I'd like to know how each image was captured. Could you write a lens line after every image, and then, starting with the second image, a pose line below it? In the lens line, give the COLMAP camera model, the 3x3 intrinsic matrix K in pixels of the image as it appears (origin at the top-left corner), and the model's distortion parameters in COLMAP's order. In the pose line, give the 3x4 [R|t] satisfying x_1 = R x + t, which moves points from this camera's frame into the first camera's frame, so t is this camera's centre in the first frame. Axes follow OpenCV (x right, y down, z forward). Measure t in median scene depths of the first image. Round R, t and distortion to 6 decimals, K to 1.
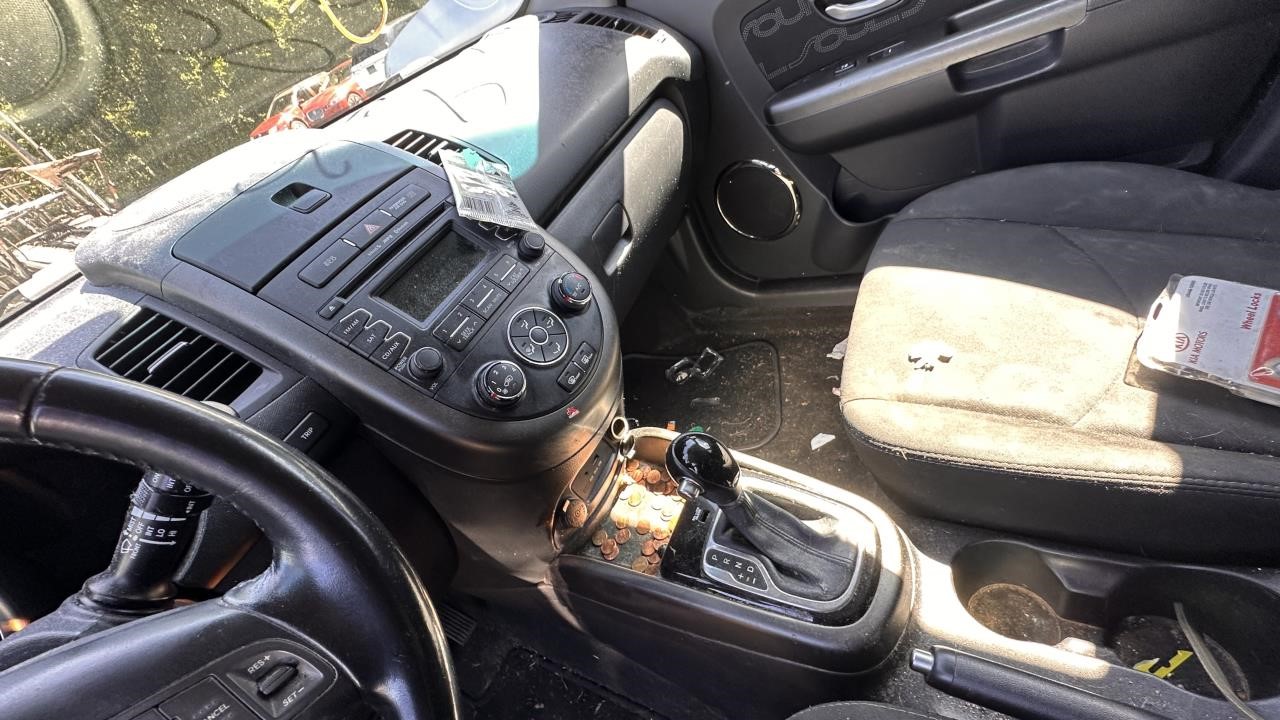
lens RADIAL K [[515.3, 0, 640.0], [0, 515.3, 360.0], [0, 0, 1]] dist [-0.001408, -0.000285]
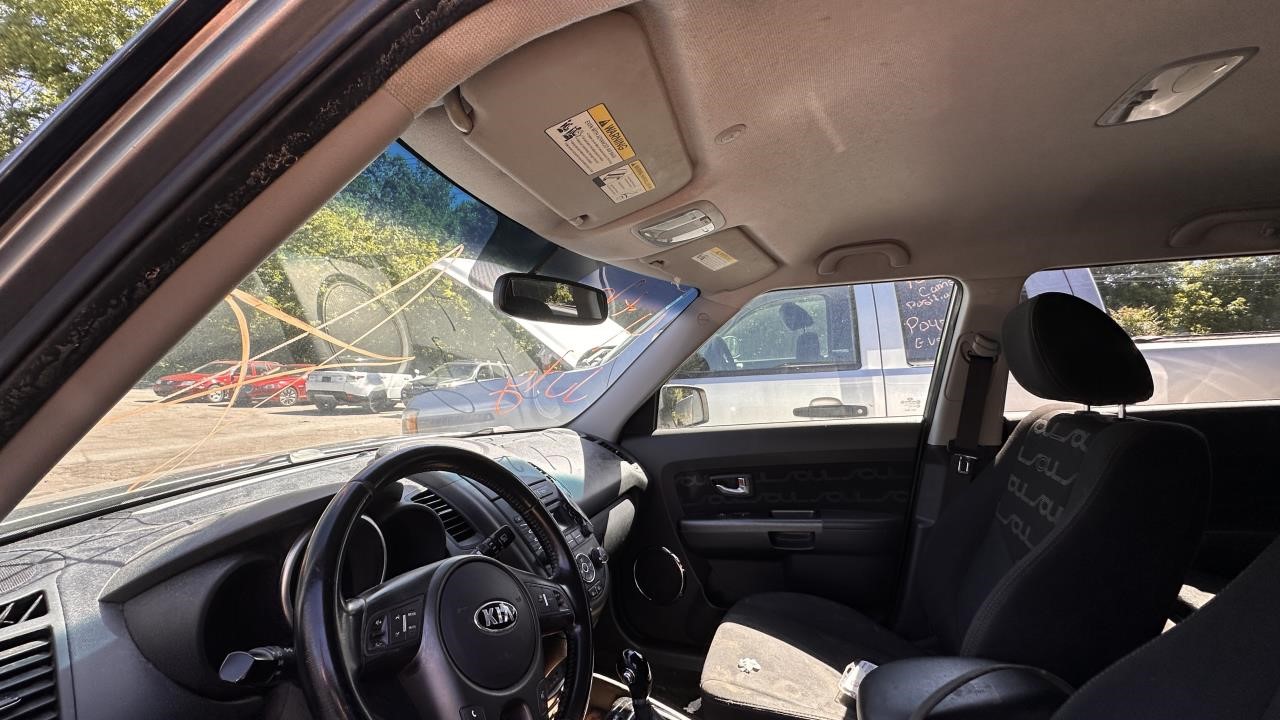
lens RADIAL K [[515.3, 0, 640.0], [0, 515.3, 360.0], [0, 0, 1]] dist [-0.001408, -0.000285]
pose [[0.917723, 0.386727, 0.090702, -0.286714], [-0.220561, 0.686019, -0.693348, 0.445573], [-0.330360, 0.616296, 0.714872, -0.642243]]
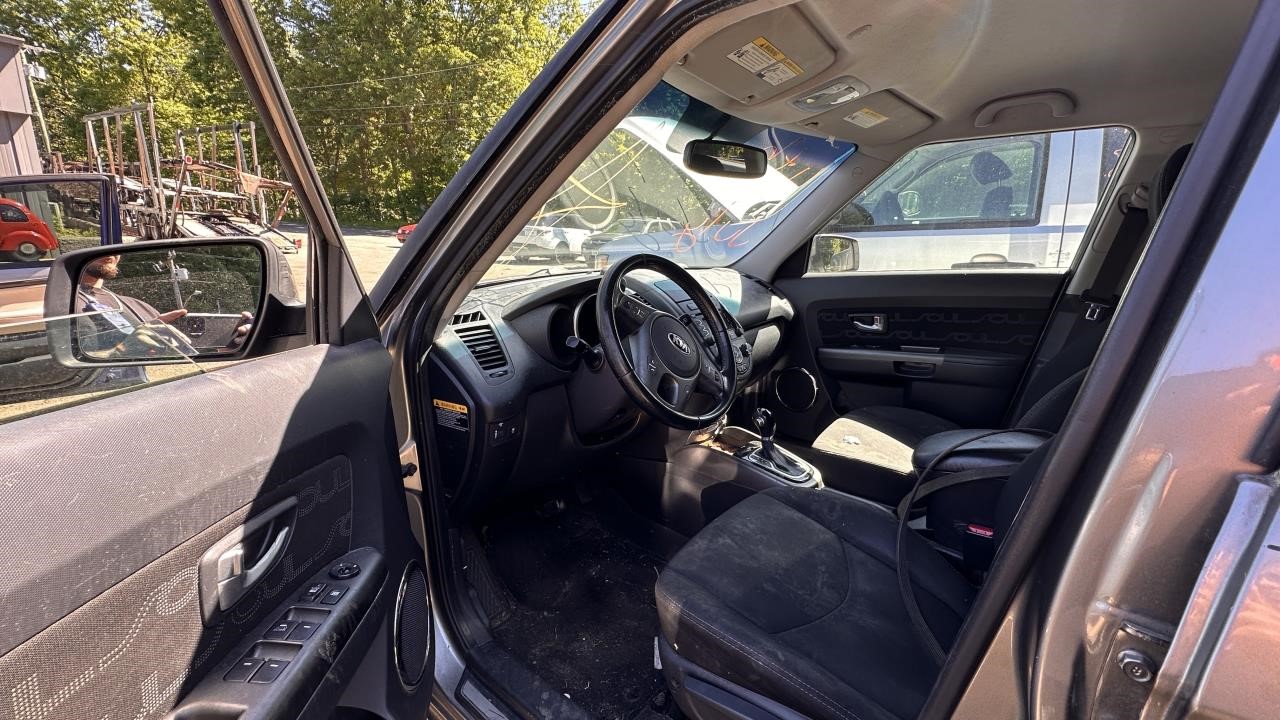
lens RADIAL K [[515.3, 0, 640.0], [0, 515.3, 360.0], [0, 0, 1]] dist [-0.001408, -0.000285]
pose [[0.894250, 0.438987, -0.087220, -0.238940], [-0.436495, 0.812327, -0.386778, 0.814121], [-0.098940, 0.383947, 0.918039, -1.017456]]
